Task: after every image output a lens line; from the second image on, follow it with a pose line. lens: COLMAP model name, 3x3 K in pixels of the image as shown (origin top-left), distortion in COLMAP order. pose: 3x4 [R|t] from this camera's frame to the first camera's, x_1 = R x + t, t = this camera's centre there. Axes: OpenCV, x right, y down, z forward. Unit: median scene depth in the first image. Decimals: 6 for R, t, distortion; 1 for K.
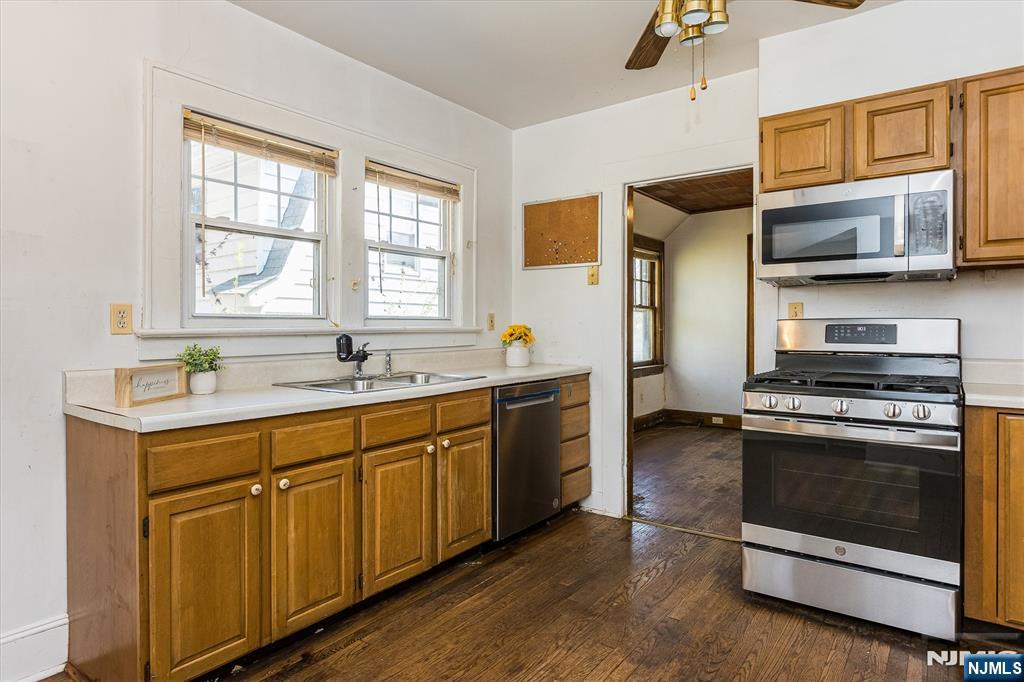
lens RADIAL K [[590.8, 0, 505.2], [0, 590.8, 330.2], [0, 0, 1]] dist [-0.002456, -0.002470]
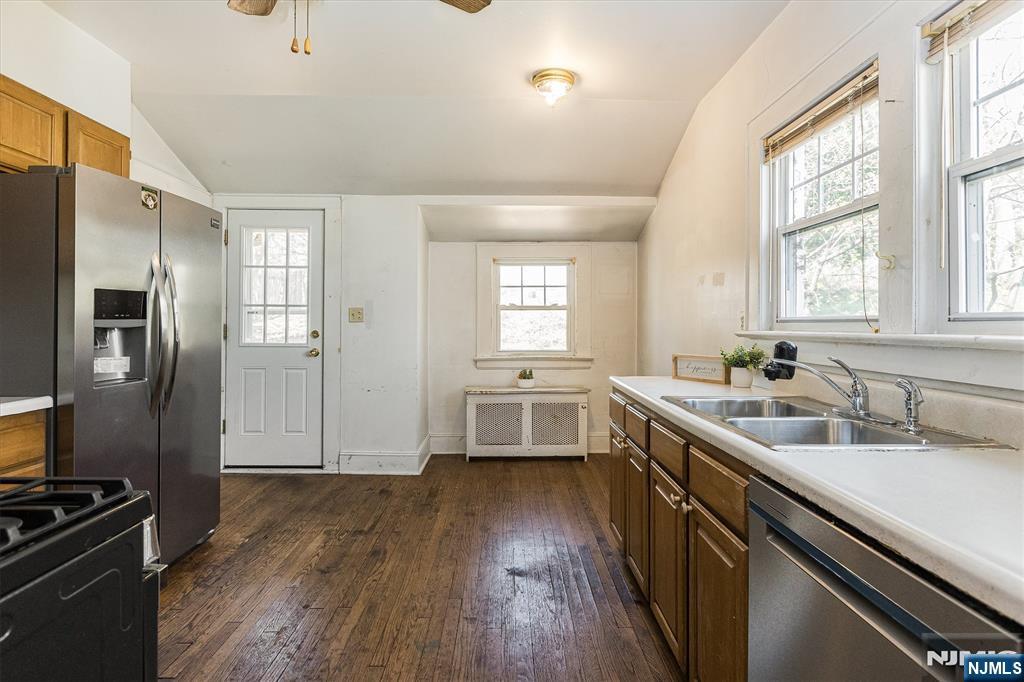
lens RADIAL K [[492.6, 0, 517.7], [0, 492.6, 319.4], [0, 0, 1]] dist [-0.001715, -0.000439]
pose [[-0.779482, -0.008129, -0.626372, 0.391073], [-0.008021, 0.999963, -0.002995, -0.016805], [0.626374, 0.002689, -0.779518, 1.302303]]
